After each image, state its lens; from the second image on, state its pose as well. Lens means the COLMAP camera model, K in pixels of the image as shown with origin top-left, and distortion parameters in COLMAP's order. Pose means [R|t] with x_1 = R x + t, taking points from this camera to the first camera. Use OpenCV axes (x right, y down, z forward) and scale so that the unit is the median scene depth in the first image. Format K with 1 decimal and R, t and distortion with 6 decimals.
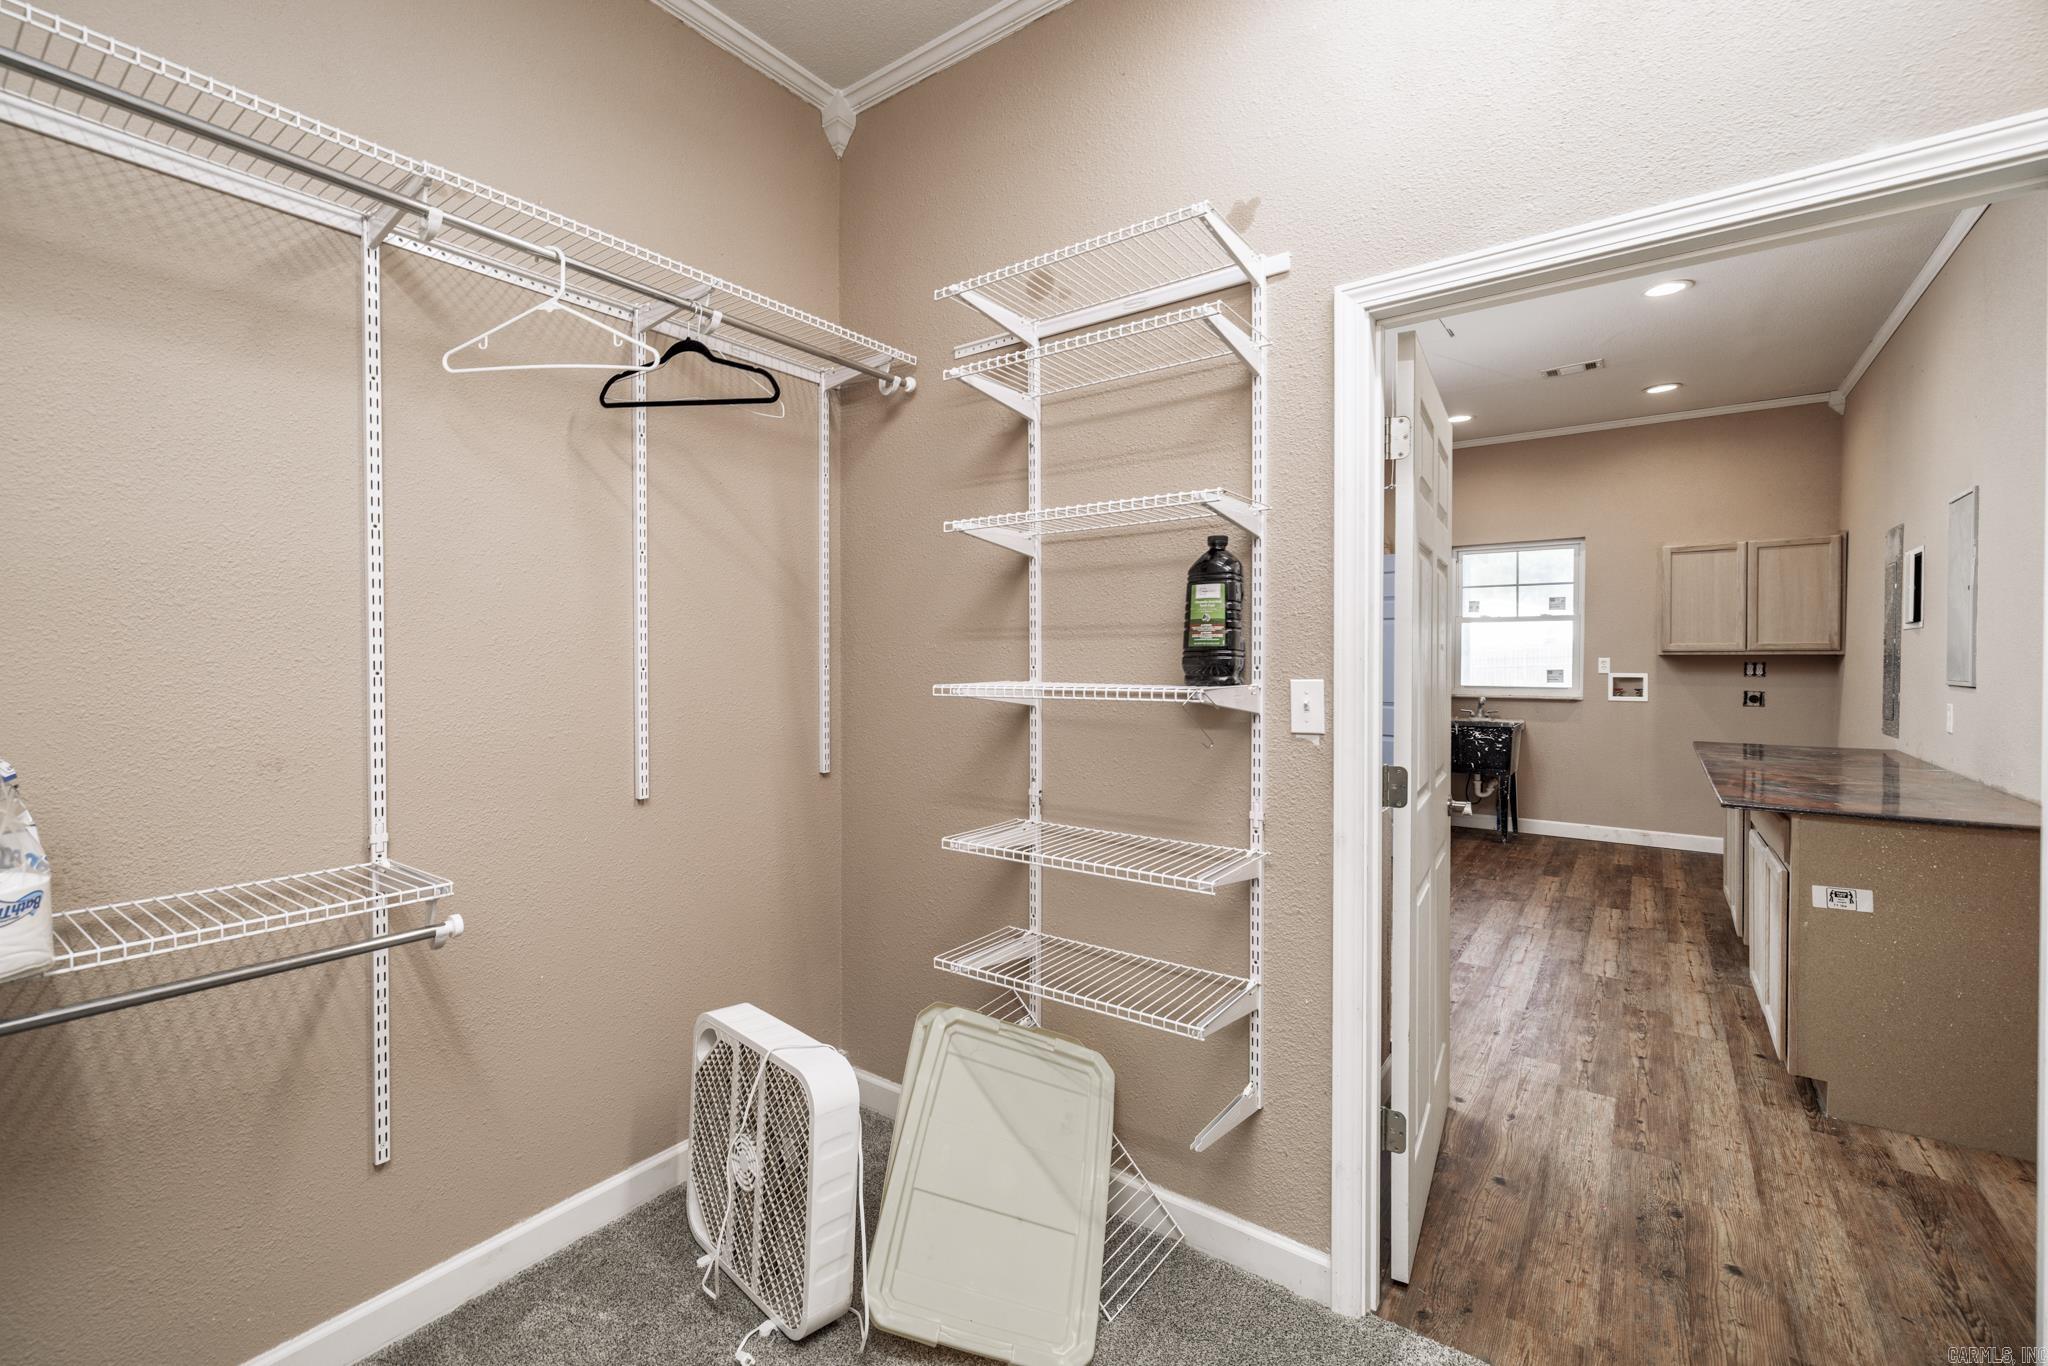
lens RADIAL K [[880.2, 0, 1008.4], [0, 880.2, 668.5], [0, 0, 1]] dist [0.001980, 0.000101]
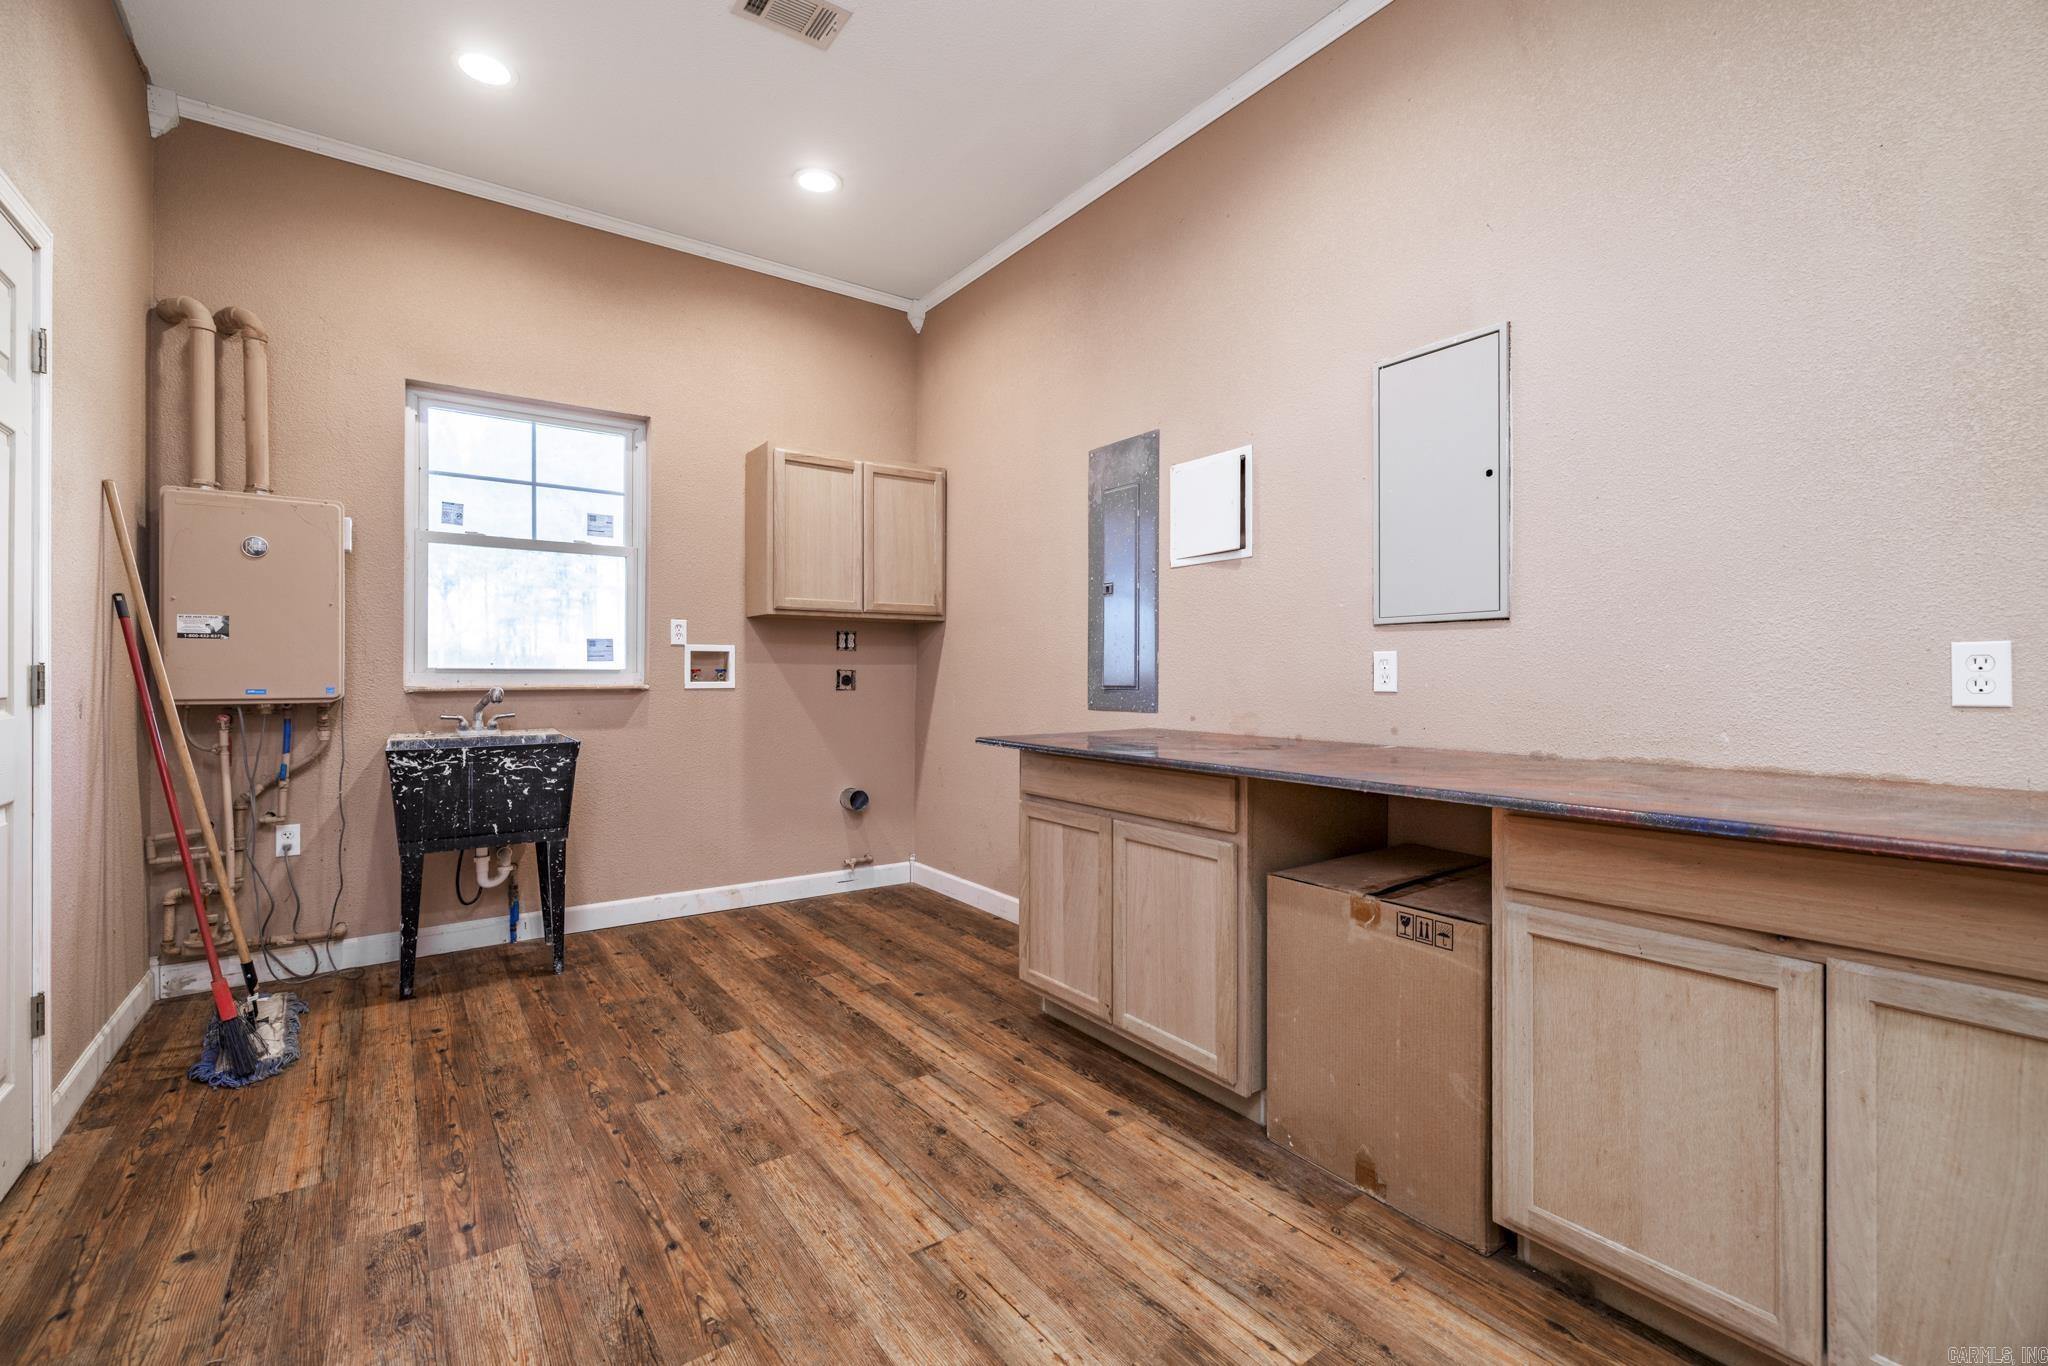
lens RADIAL K [[880.2, 0, 1006.7], [0, 880.2, 670.3], [0, 0, 1]] dist [0.001980, 0.000101]
pose [[0.322613, 0.001973, 0.946529, 0.167177], [0.015413, 0.999854, -0.007338, 0.031966], [-0.946405, 0.016956, 0.322536, 0.590843]]
